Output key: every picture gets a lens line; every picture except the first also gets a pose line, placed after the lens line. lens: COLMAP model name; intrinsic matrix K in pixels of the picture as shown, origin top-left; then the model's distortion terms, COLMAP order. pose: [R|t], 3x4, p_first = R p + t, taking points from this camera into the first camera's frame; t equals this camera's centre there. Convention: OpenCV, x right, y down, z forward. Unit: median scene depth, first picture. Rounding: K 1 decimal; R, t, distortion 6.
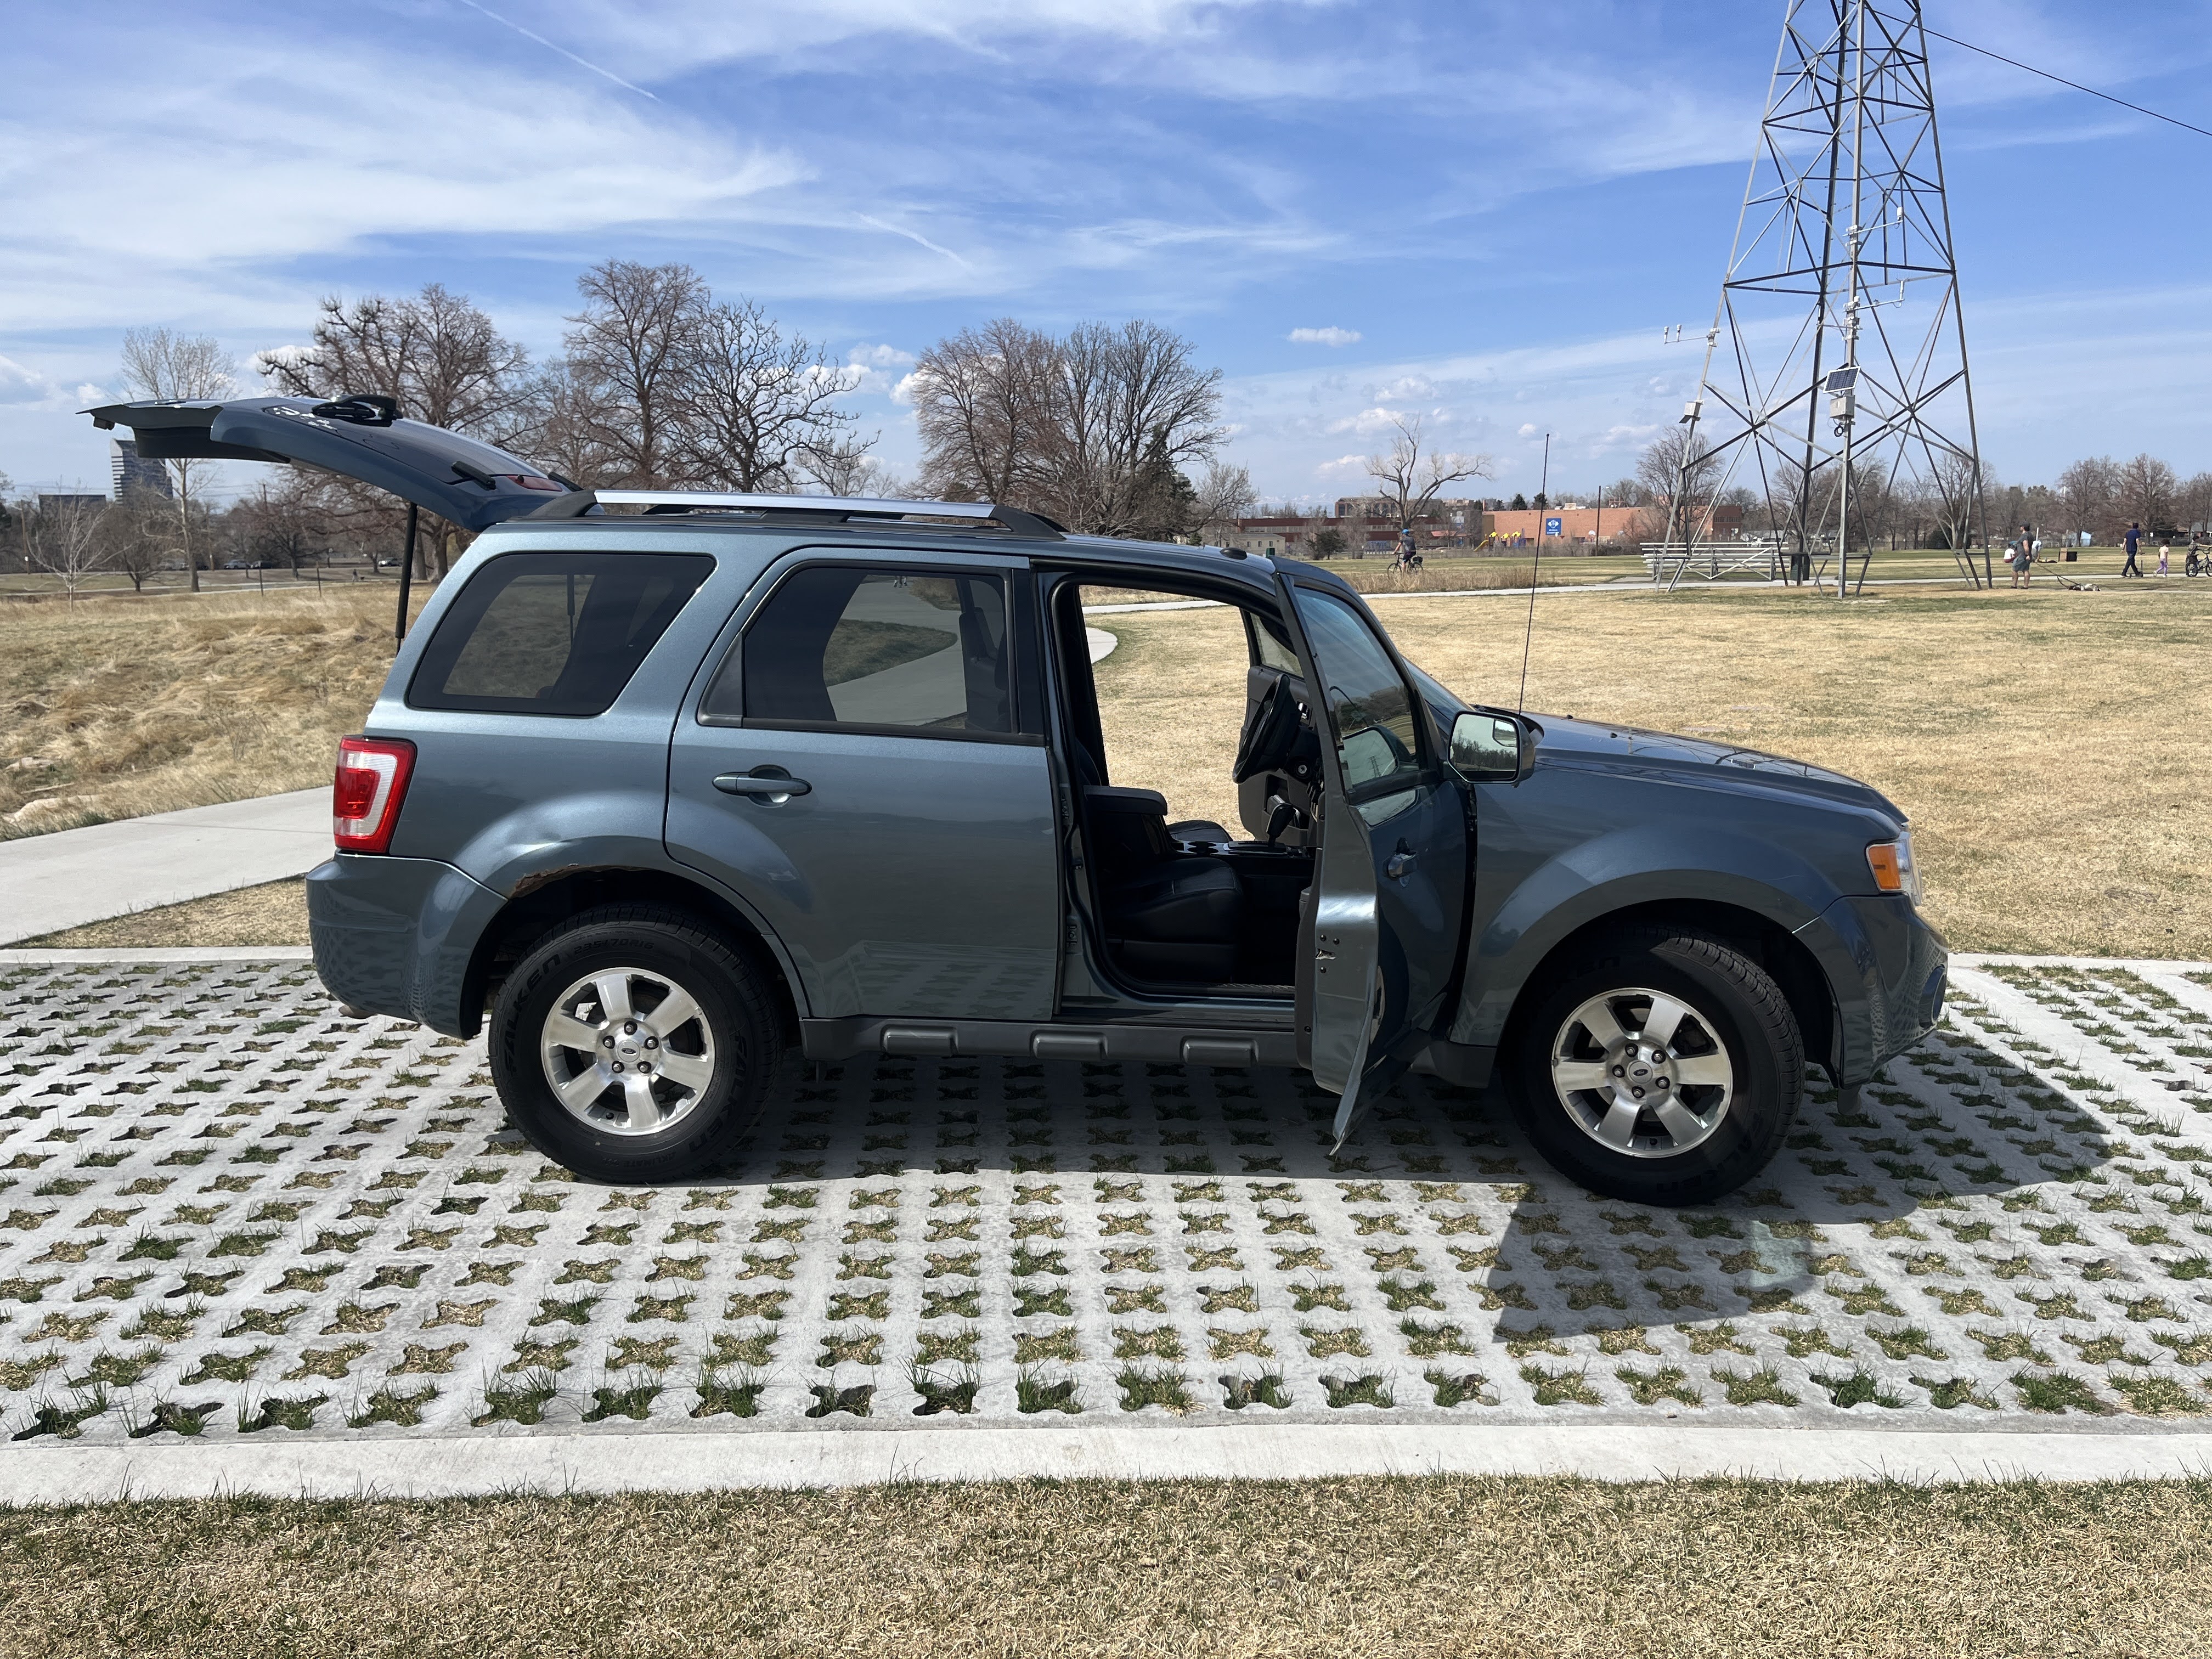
lens RADIAL K [[1655.1, 0, 1106.0], [0, 1655.1, 829.5], [0, 0, 1]] dist [0.049897, -0.060770]
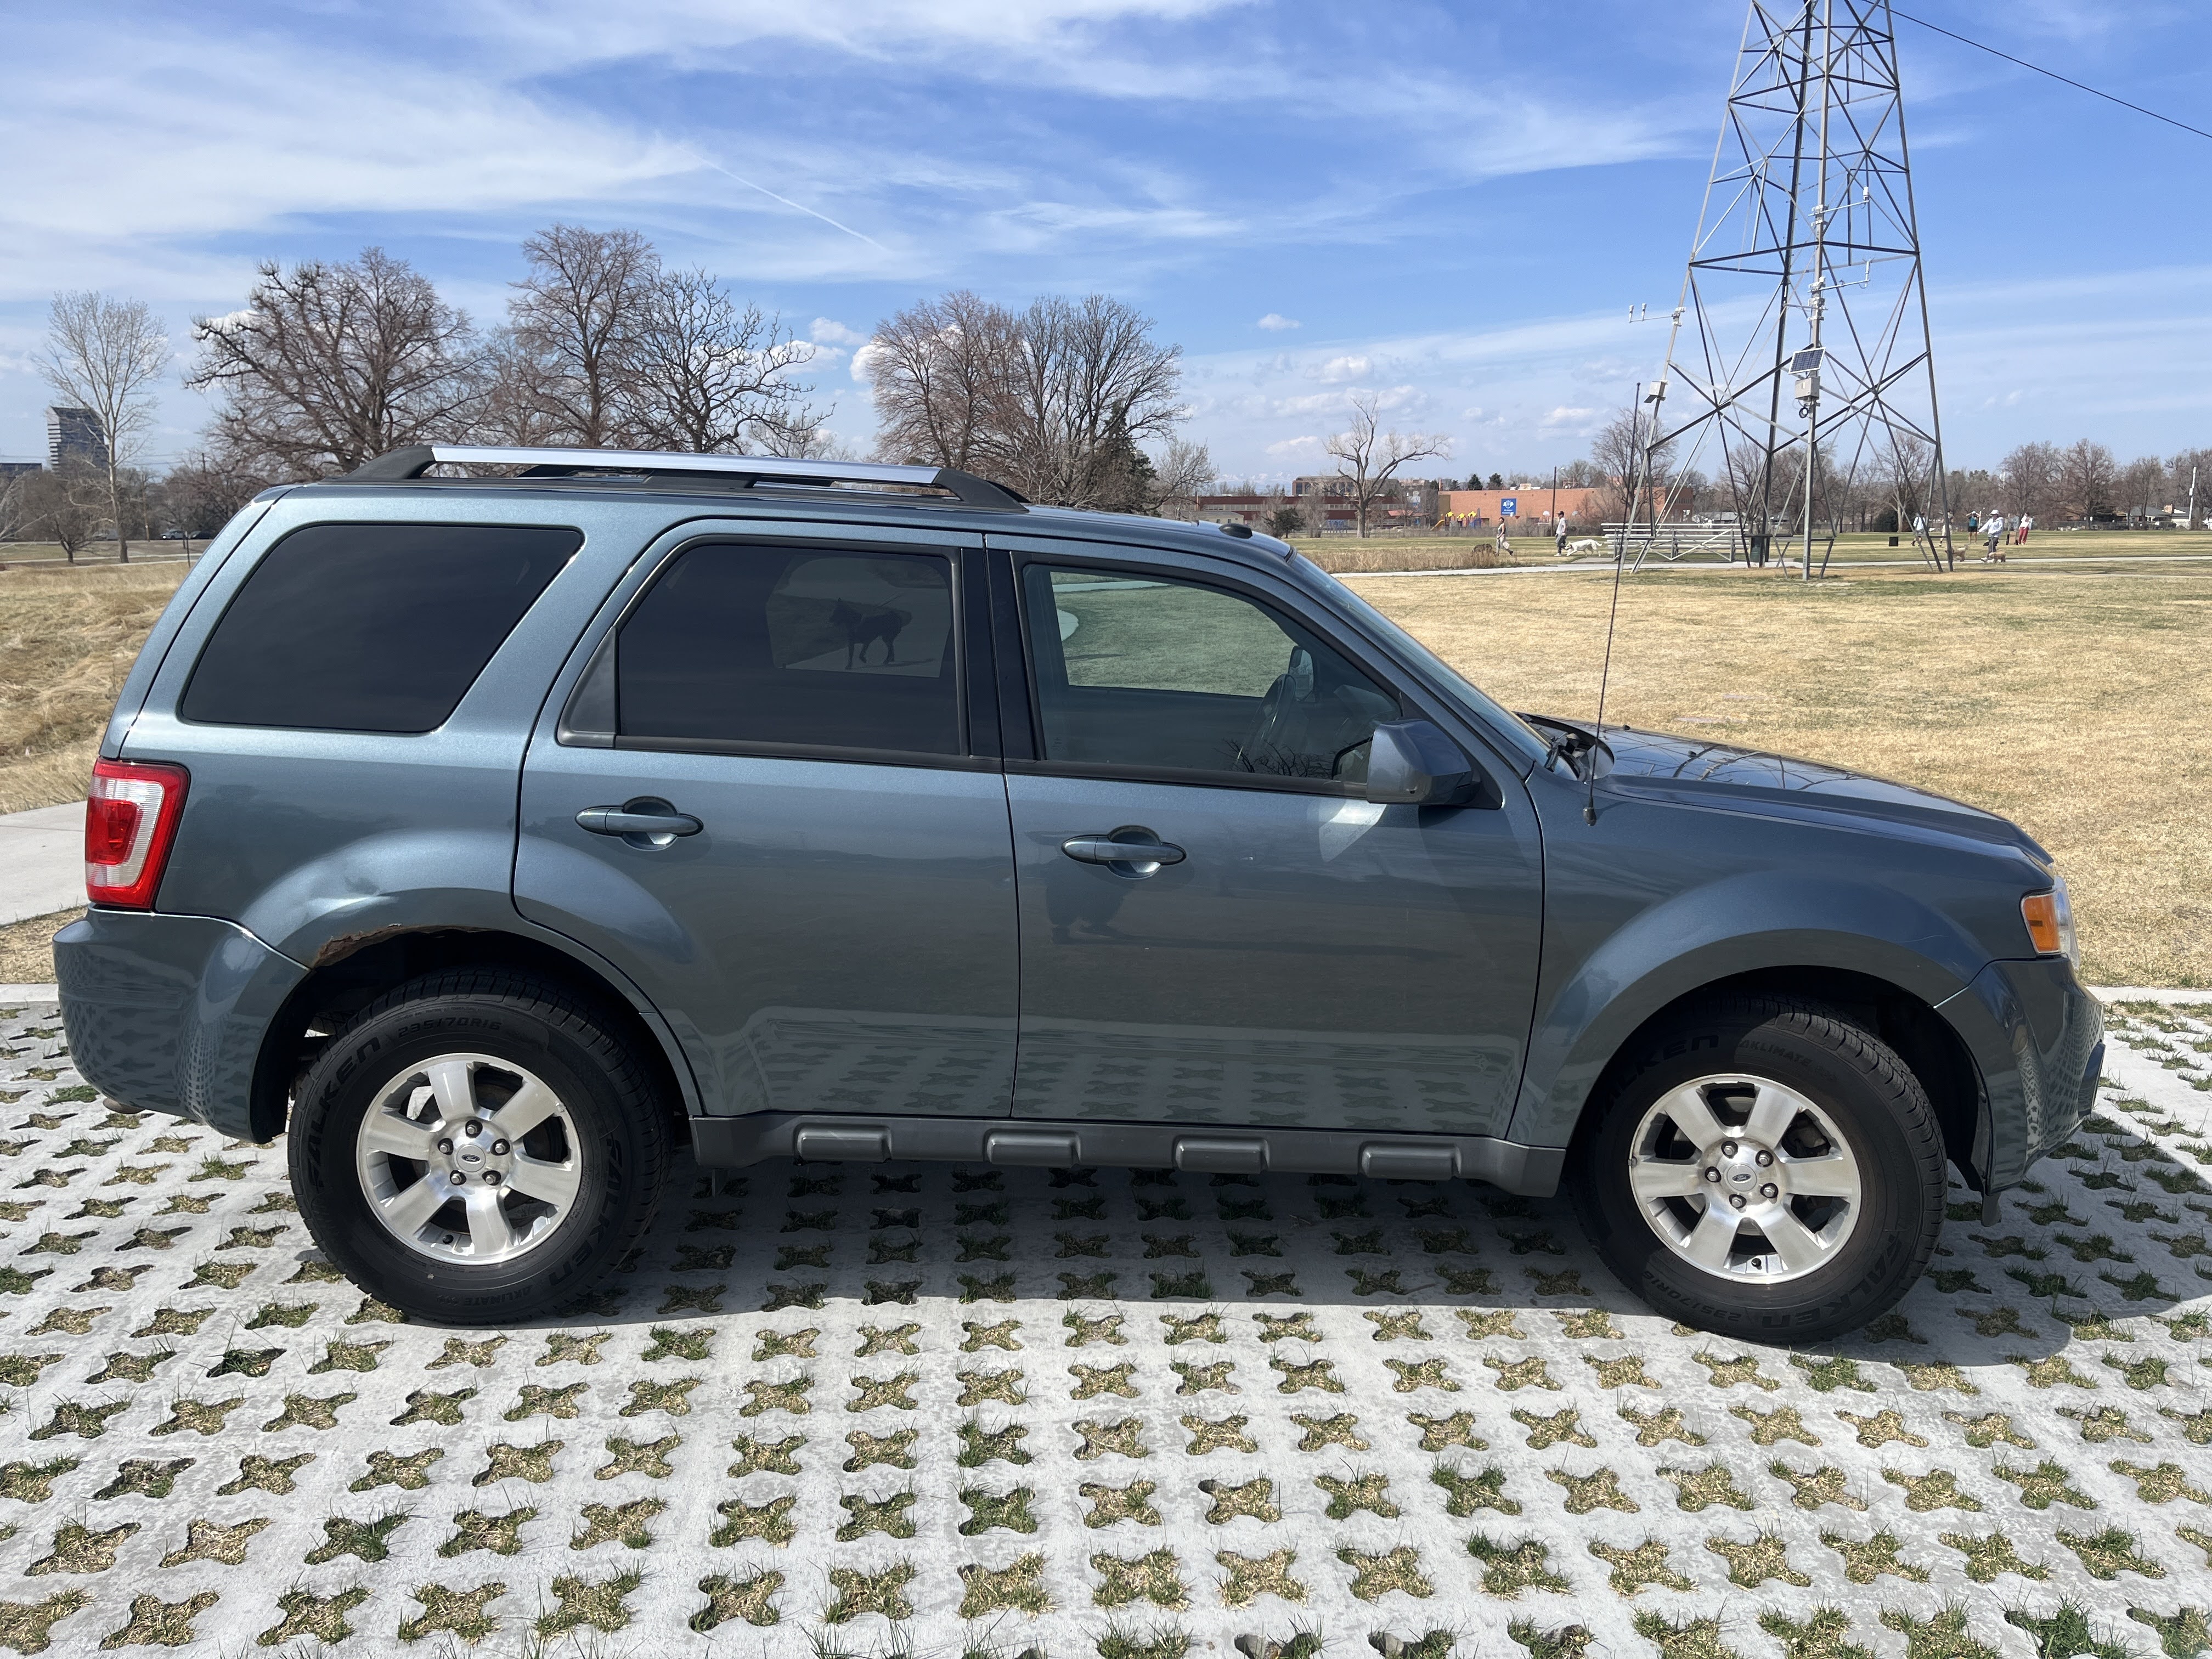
lens RADIAL K [[1663.7, 0, 1122.2], [0, 1663.7, 809.4], [0, 0, 1]] dist [0.061833, -0.083071]
pose [[0.999397, 0.001396, 0.034706, -0.007051], [-0.001424, 0.999999, 0.000779, -0.031656], [-0.034704, -0.000828, 0.999397, 0.191907]]
